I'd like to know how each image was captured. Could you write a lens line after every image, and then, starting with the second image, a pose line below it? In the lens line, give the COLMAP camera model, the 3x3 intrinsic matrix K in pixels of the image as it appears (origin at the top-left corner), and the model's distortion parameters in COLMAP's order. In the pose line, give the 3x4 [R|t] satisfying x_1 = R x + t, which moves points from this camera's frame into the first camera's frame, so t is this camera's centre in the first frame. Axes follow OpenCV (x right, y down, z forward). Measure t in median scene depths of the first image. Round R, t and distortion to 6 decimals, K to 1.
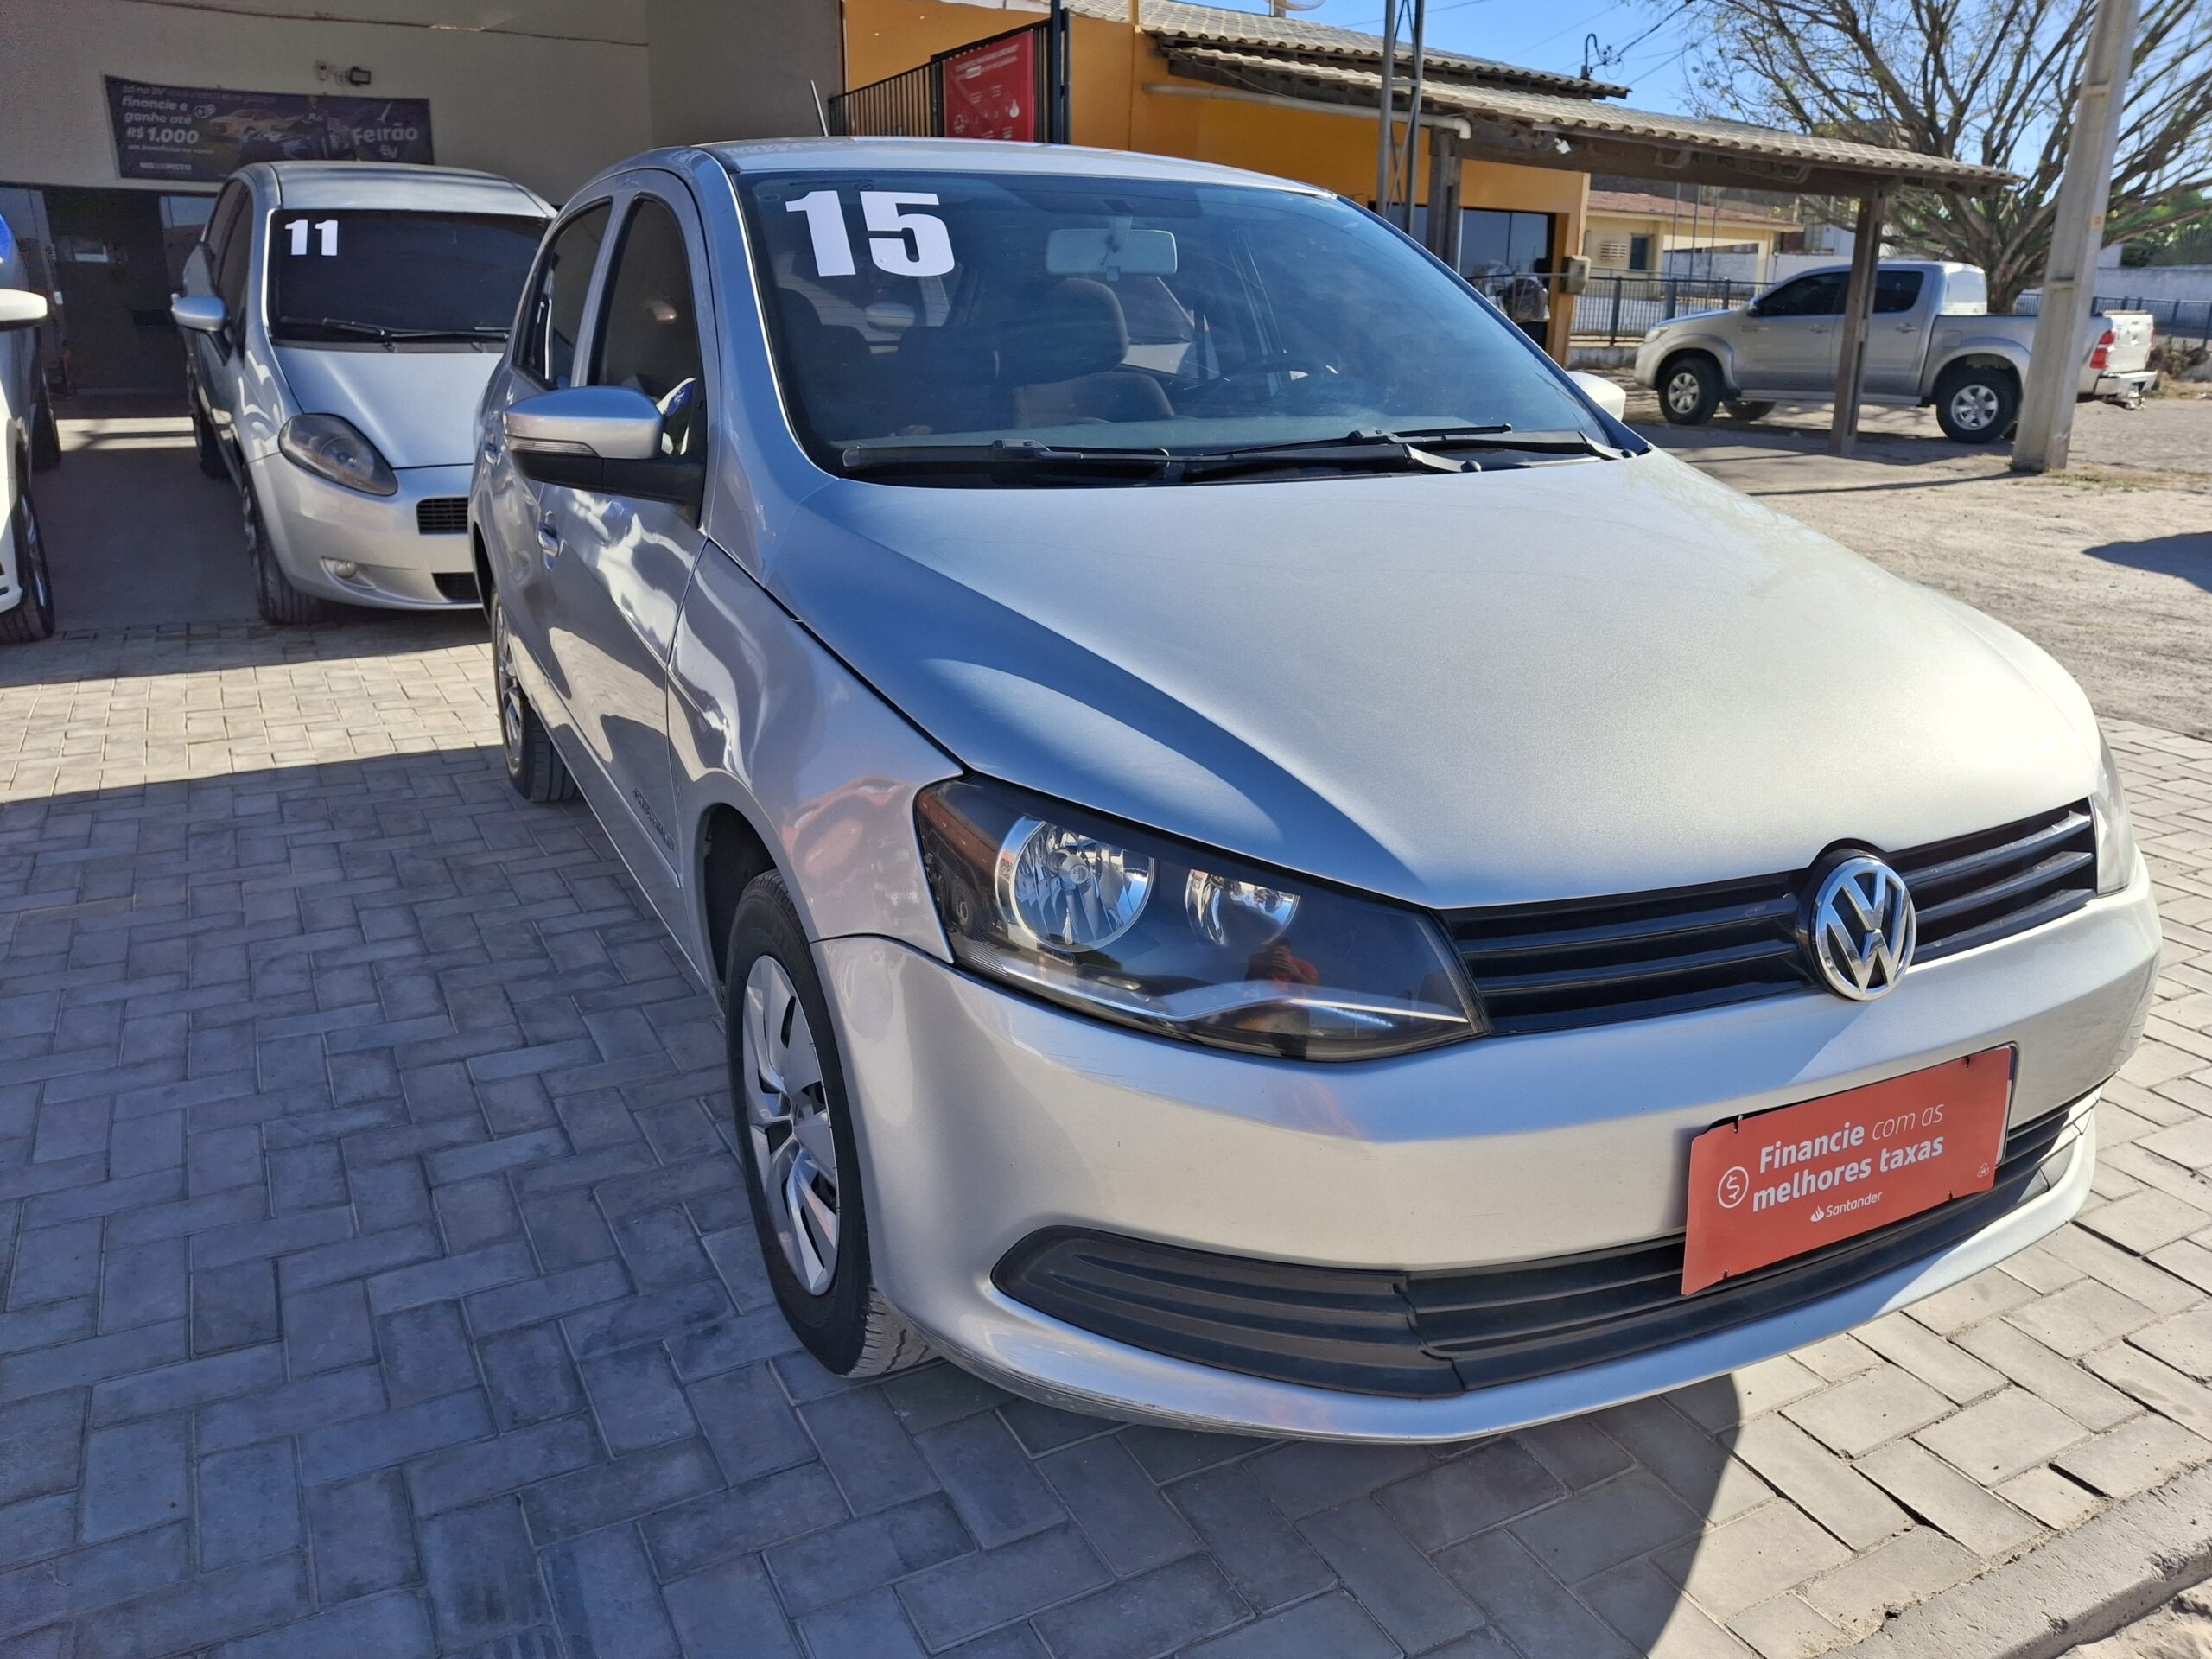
lens RADIAL K [[1658.9, 0, 1108.2], [0, 1658.9, 844.7], [0, 0, 1]] dist [-0.006345, -0.005977]
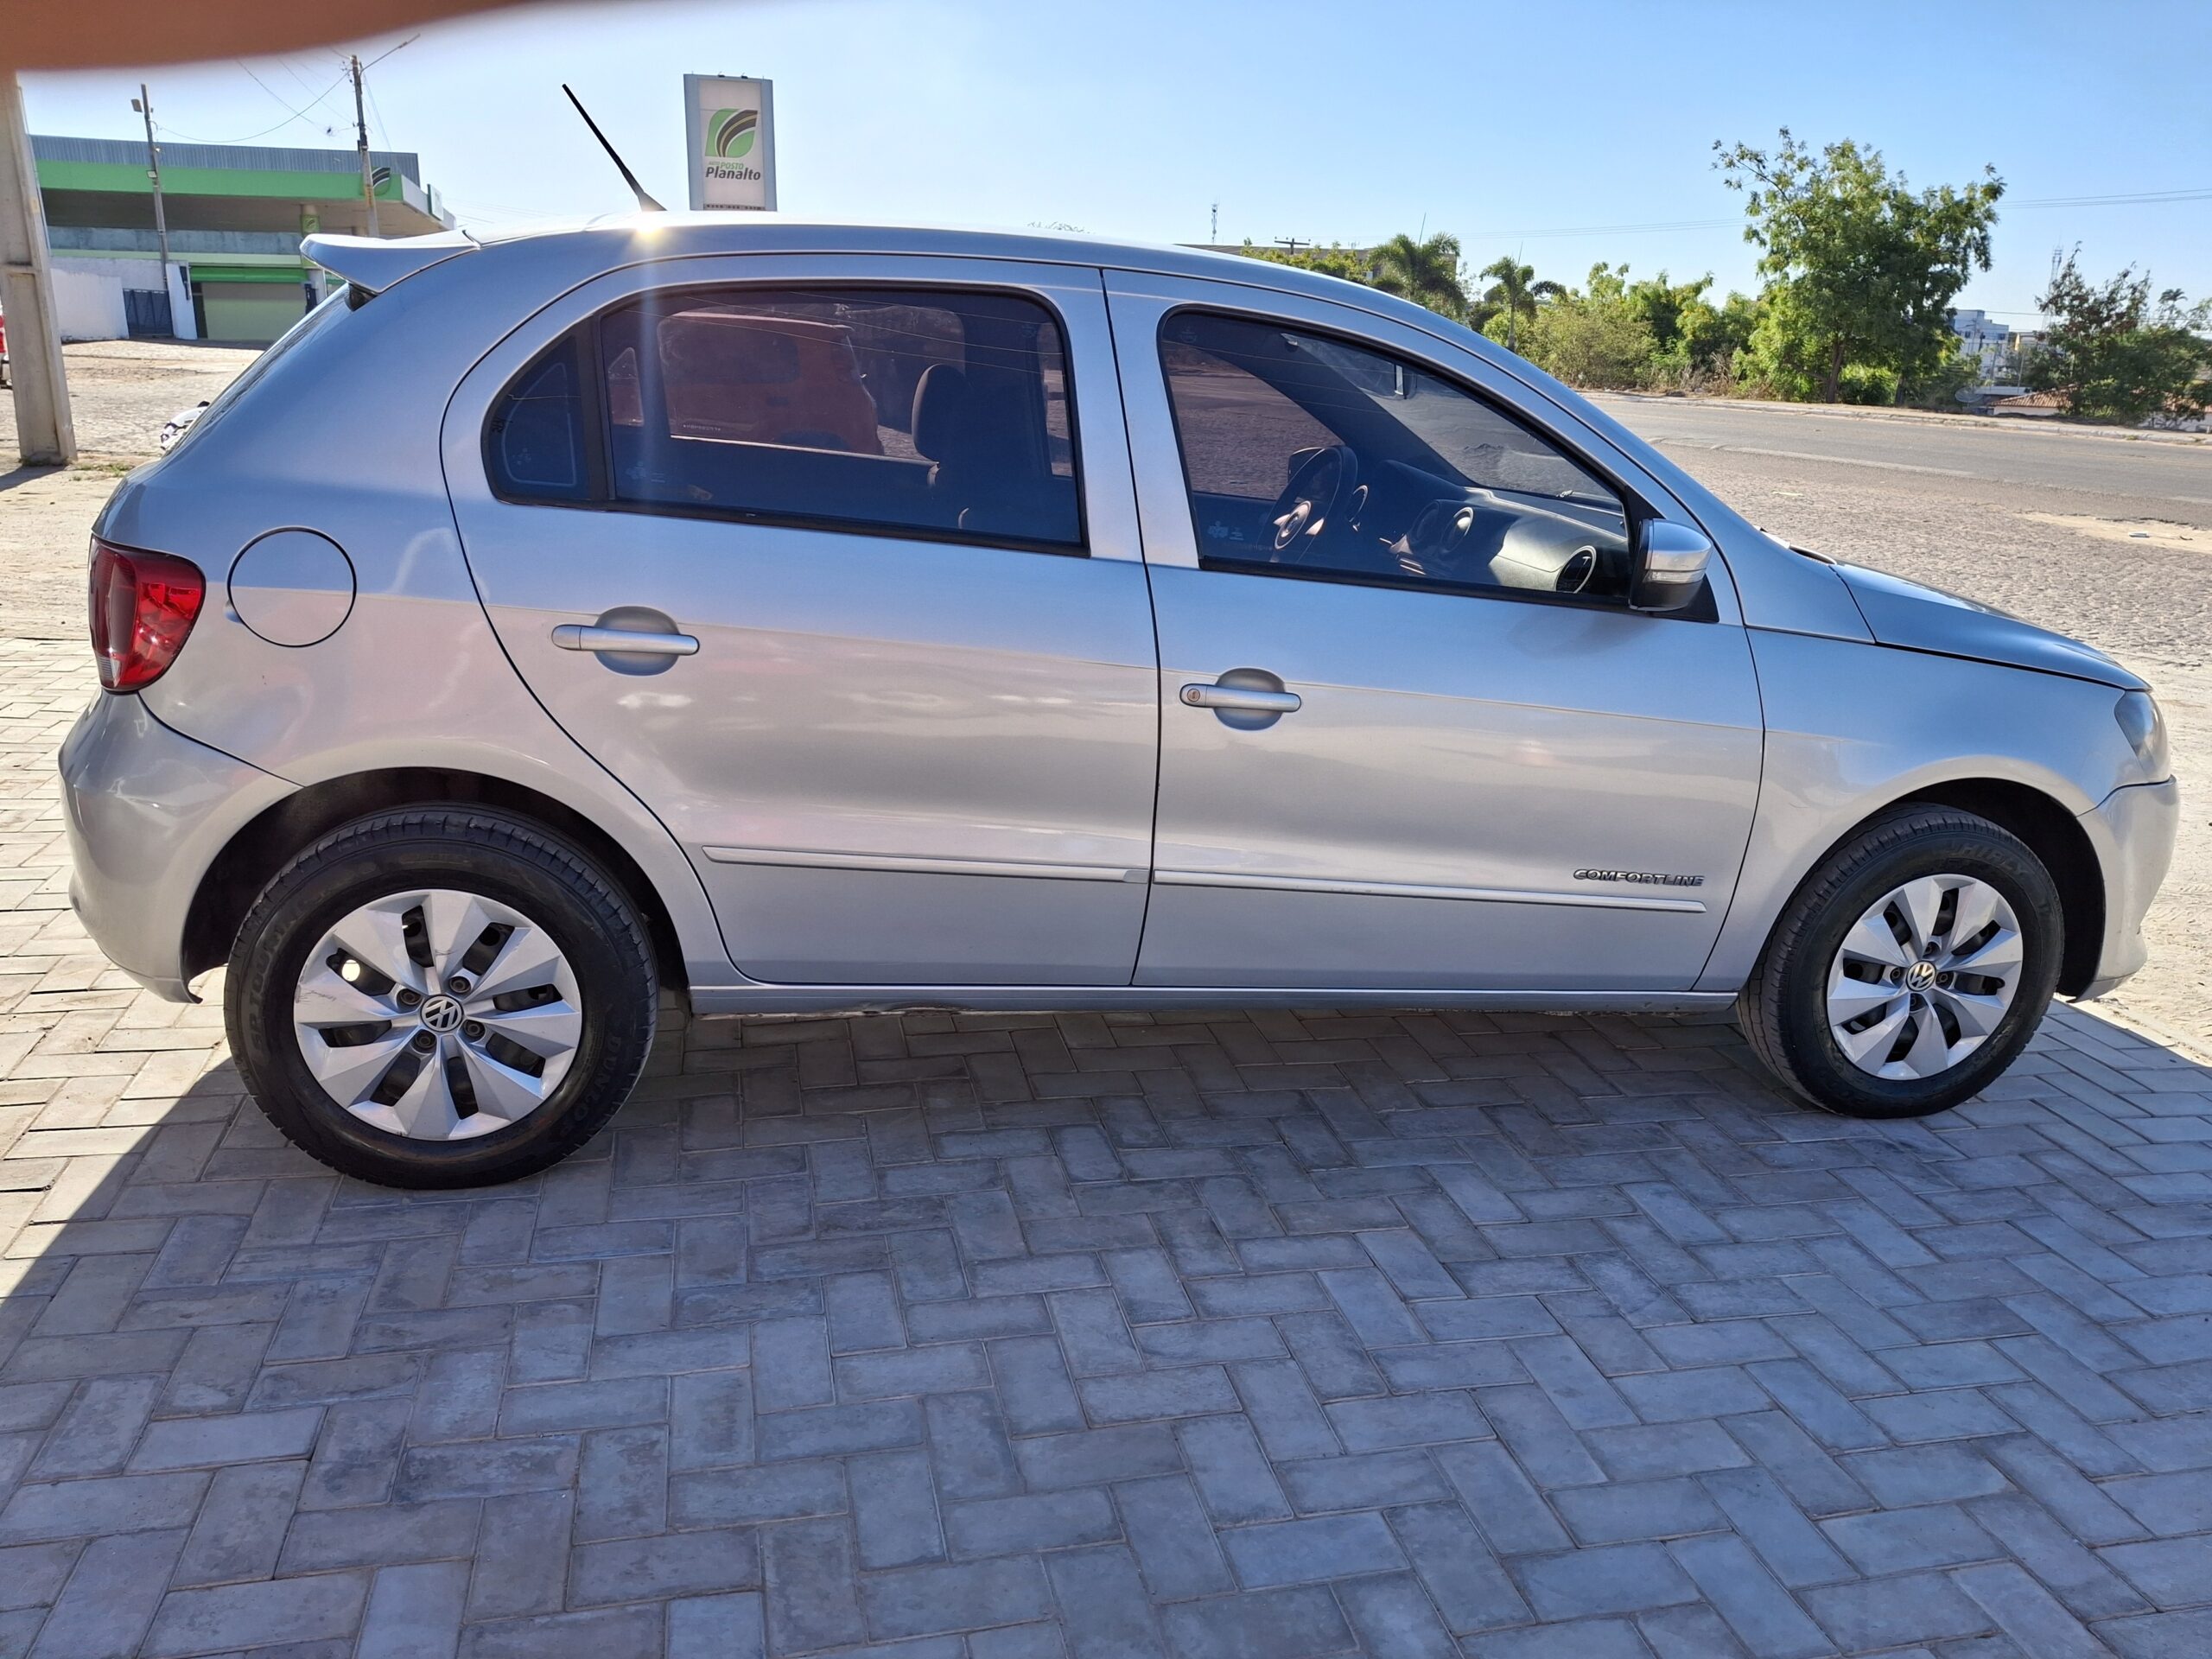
lens RADIAL K [[1614.7, 0, 1099.7], [0, 1614.7, 910.1], [0, 0, 1]] dist [0.081803, -0.153599]
pose [[0.248703, -0.314986, 0.915932, -0.314132], [0.252565, 0.934018, 0.252627, -0.084265], [-0.935071, 0.168504, 0.311848, 0.220495]]
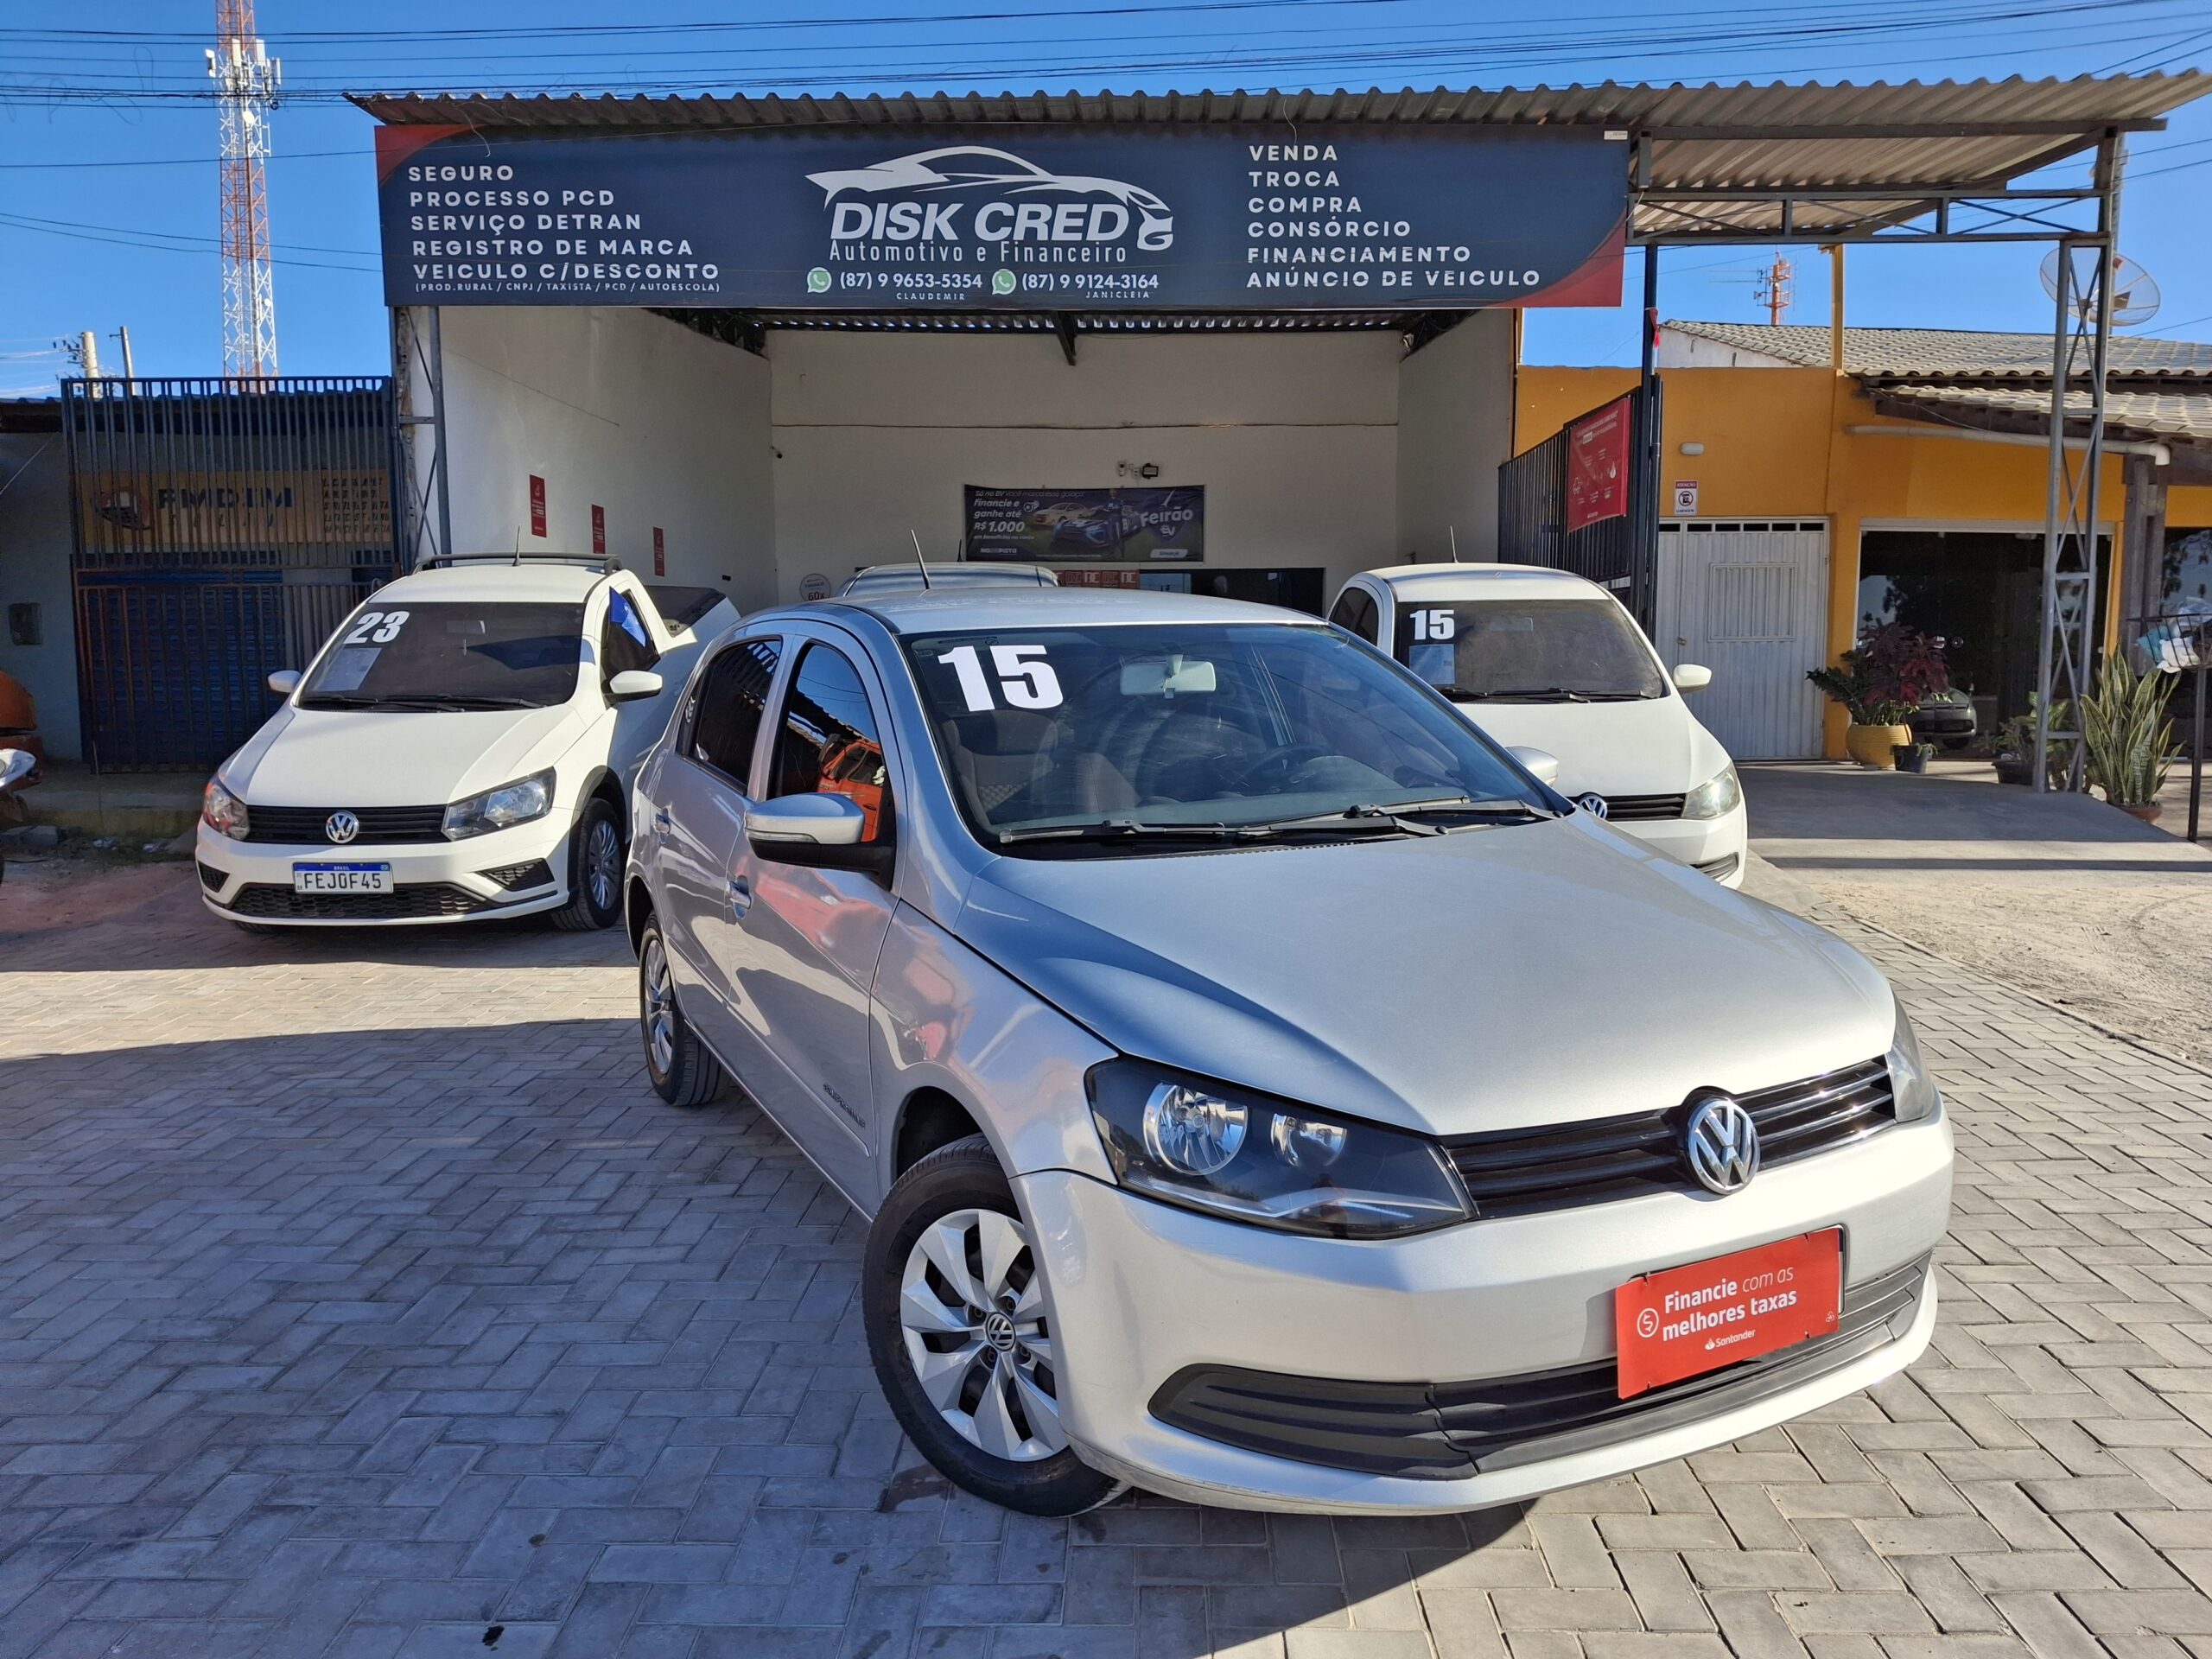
lens RADIAL K [[1640.7, 0, 1103.3], [0, 1640.7, 856.2], [0, 0, 1]] dist [0.048187, -0.097229]
pose [[0.871215, 0.044799, -0.488852, 0.185163], [-0.132909, 0.980160, -0.147044, -0.024847], [0.472566, 0.193080, 0.859884, 0.033269]]
